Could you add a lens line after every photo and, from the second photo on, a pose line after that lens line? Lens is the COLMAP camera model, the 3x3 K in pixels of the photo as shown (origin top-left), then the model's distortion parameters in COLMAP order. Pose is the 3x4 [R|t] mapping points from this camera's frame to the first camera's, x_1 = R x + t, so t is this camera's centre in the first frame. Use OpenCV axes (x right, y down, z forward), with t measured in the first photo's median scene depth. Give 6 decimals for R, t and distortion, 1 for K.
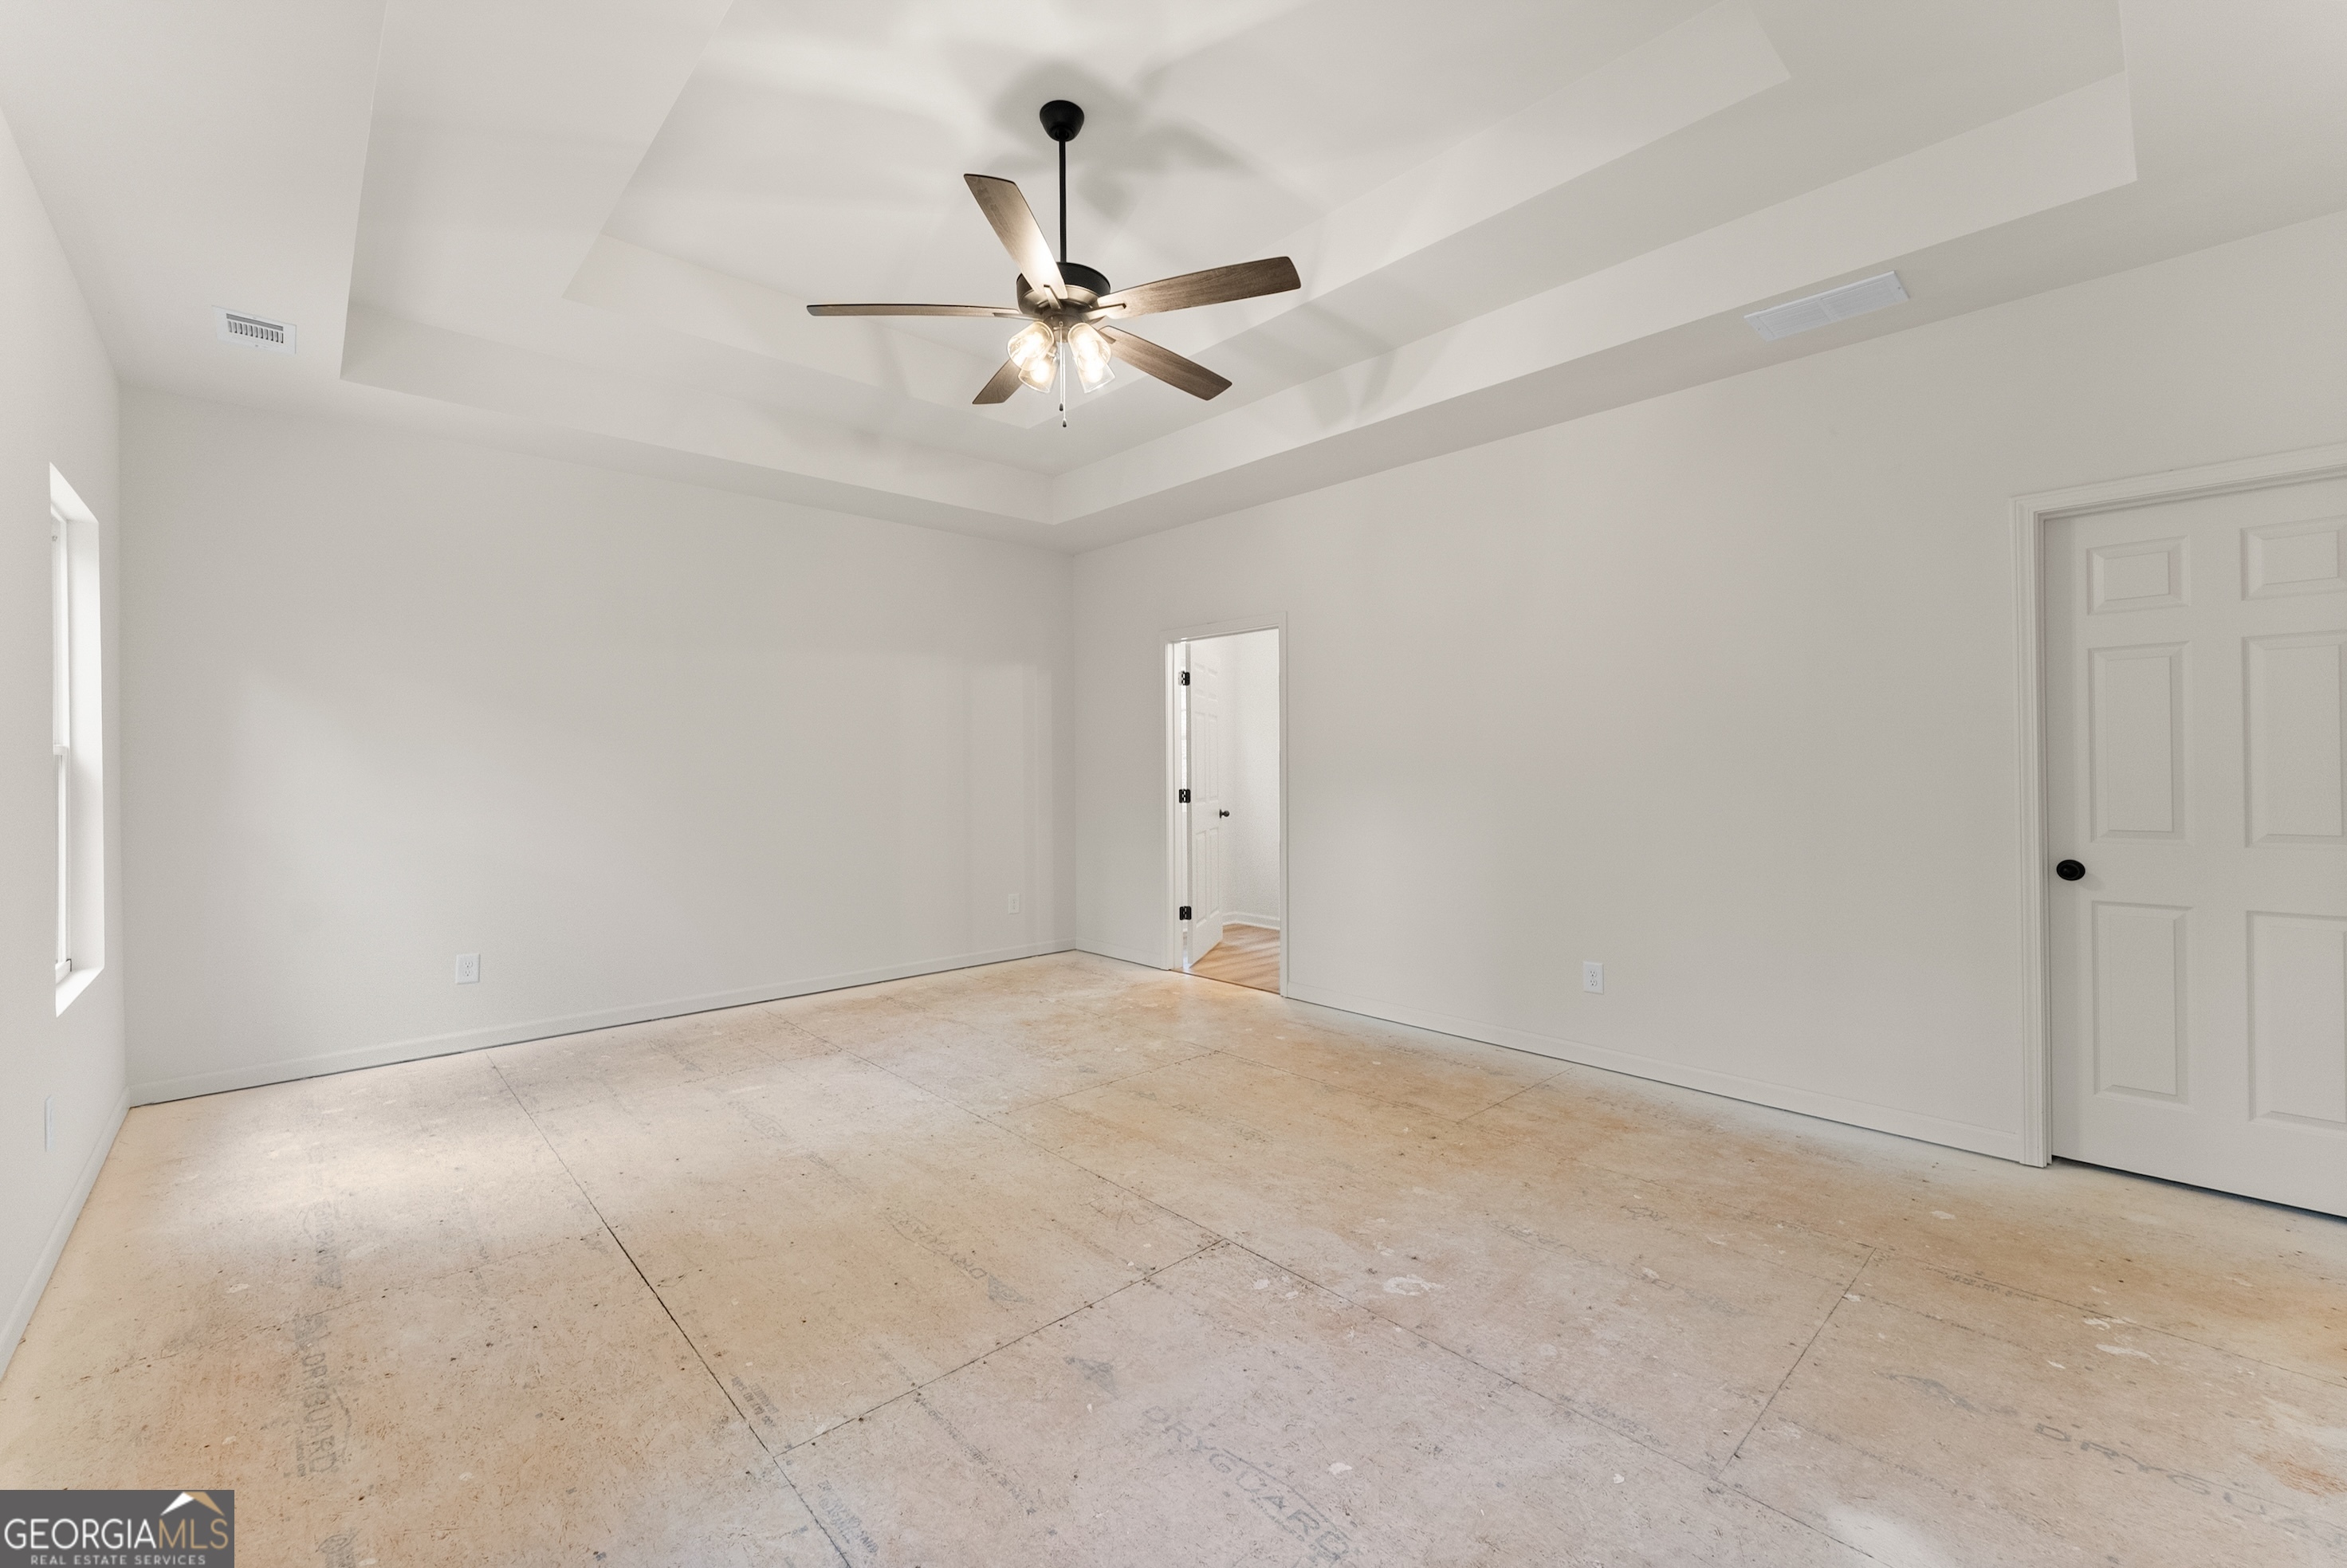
lens RADIAL K [[970.1, 0, 1168.0], [0, 970.1, 792.4], [0, 0, 1]] dist [0.000662, -0.000374]
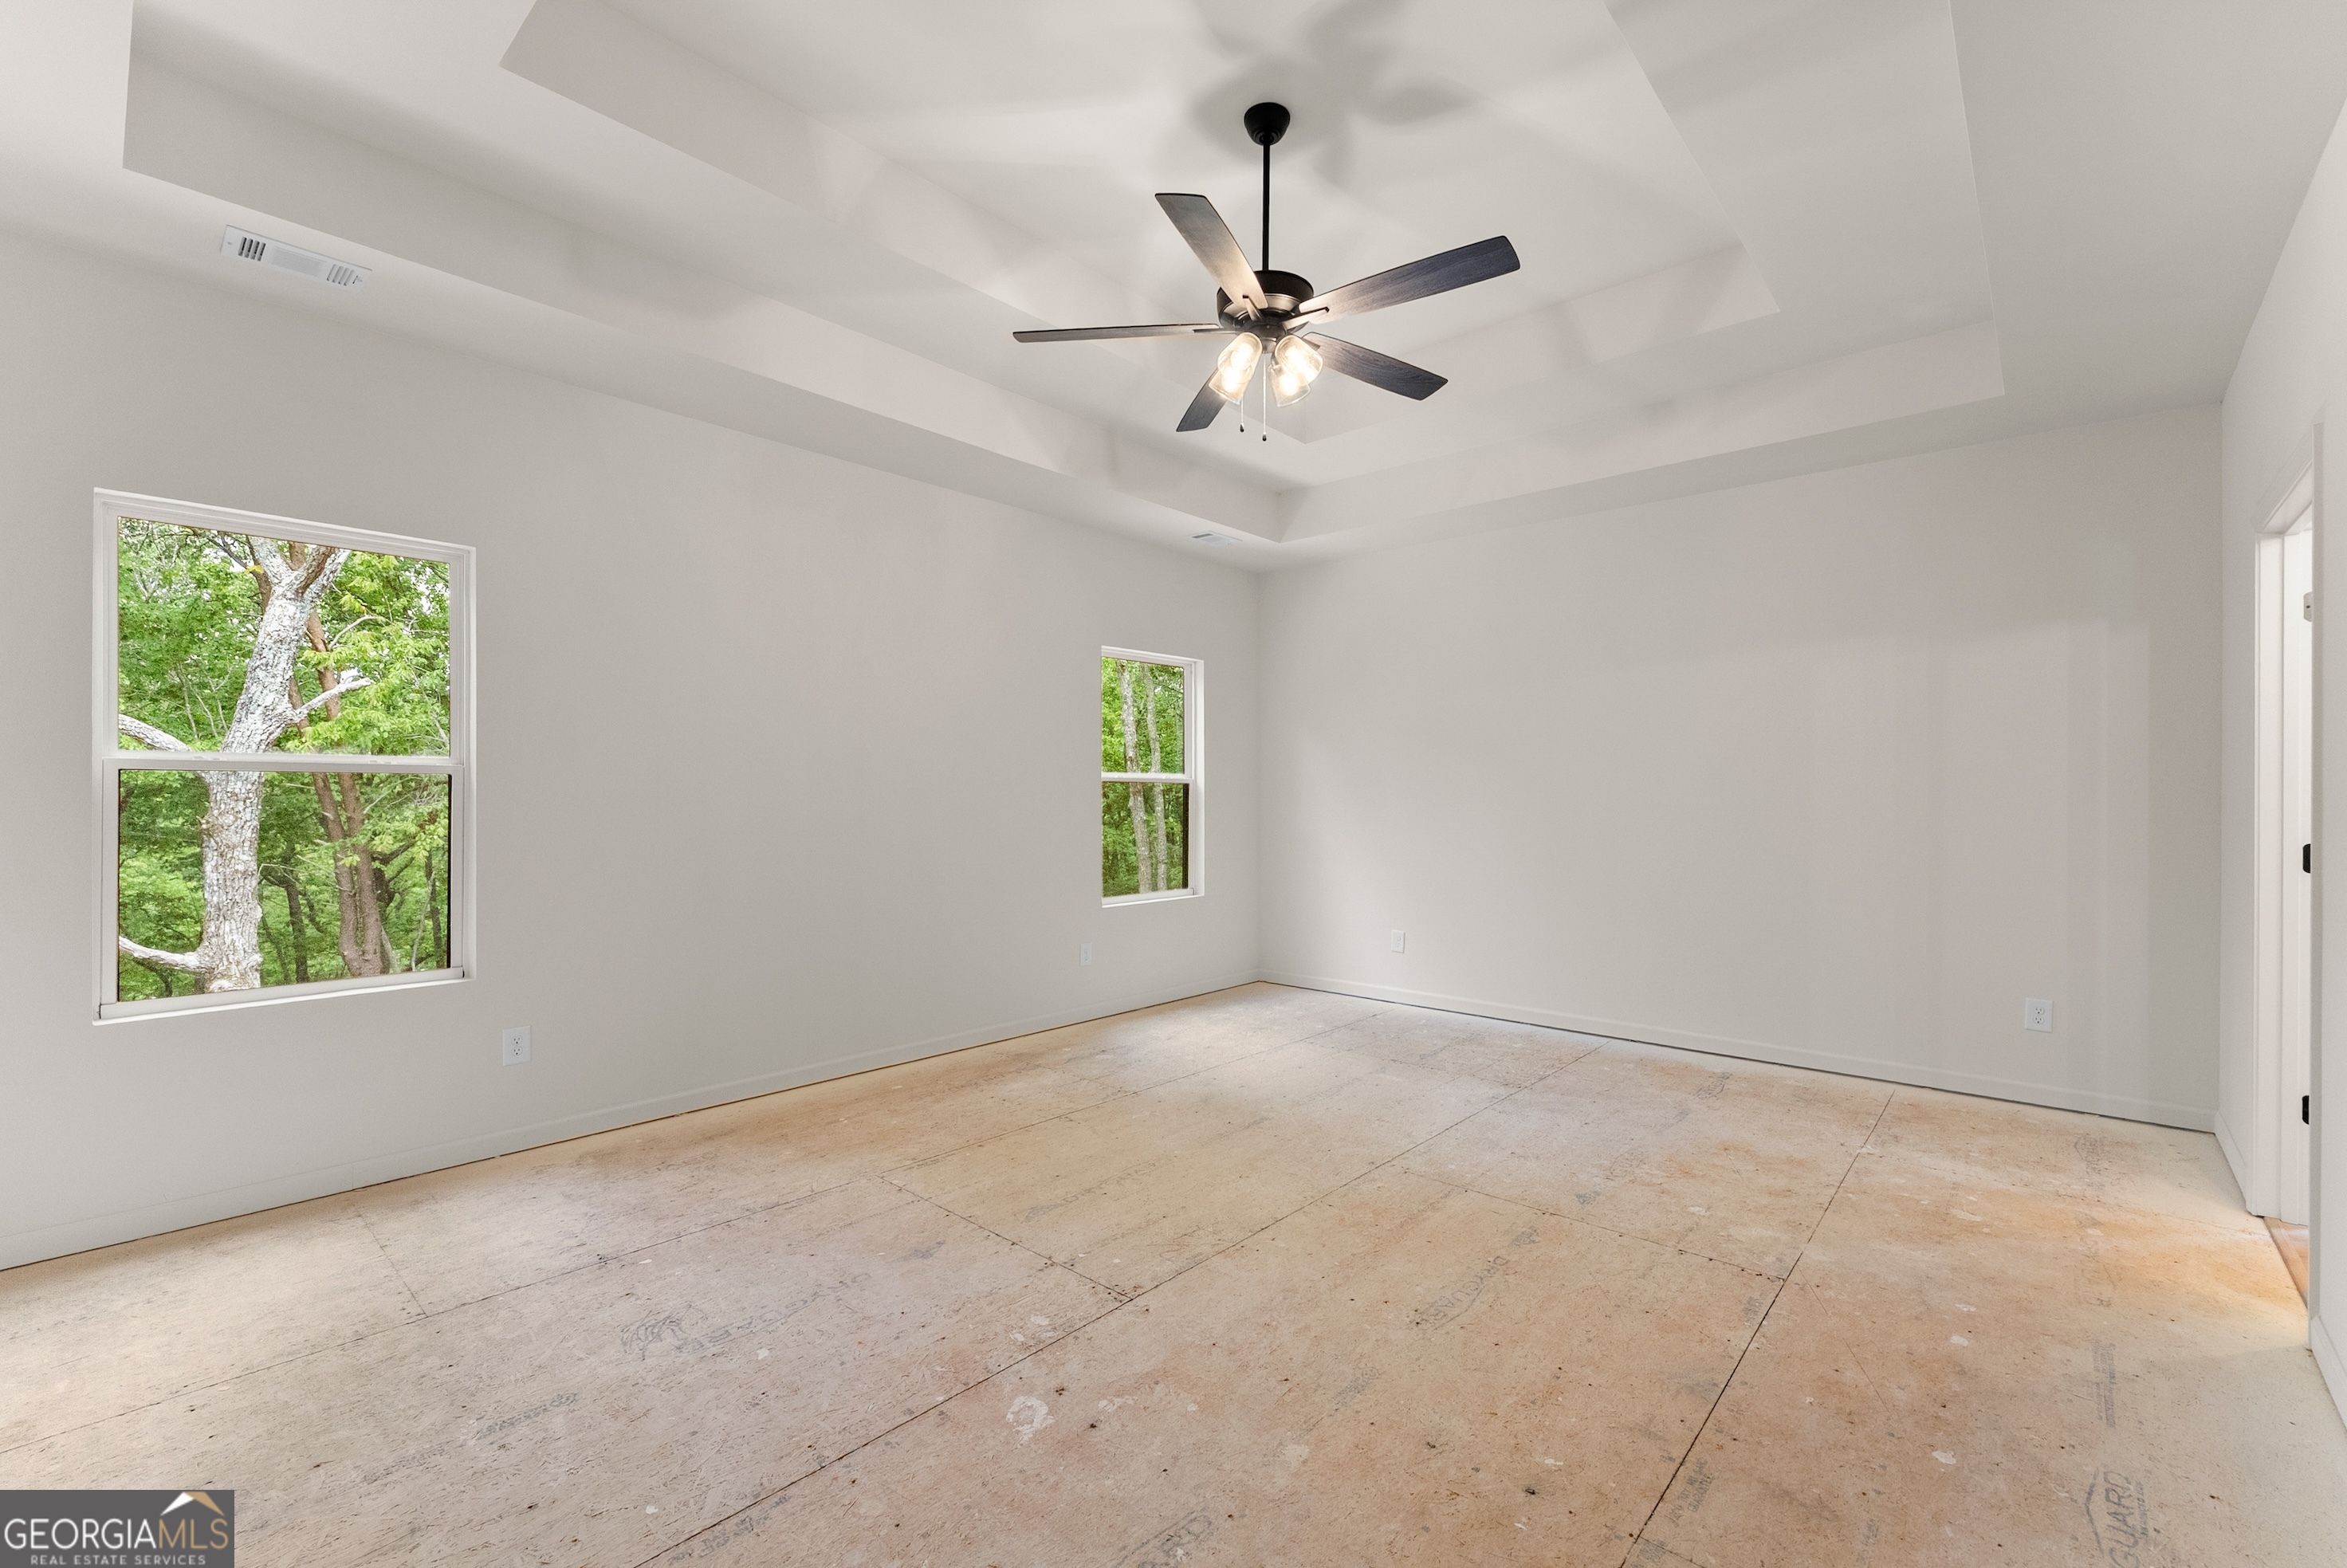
lens RADIAL K [[970.1, 0, 1168.0], [0, 970.1, 792.4], [0, 0, 1]] dist [0.000662, -0.000374]
pose [[0.091597, 0.004175, -0.995787, 0.860301], [-0.029010, 0.999578, 0.001522, -0.026429], [0.995373, 0.028748, 0.091680, 0.811491]]
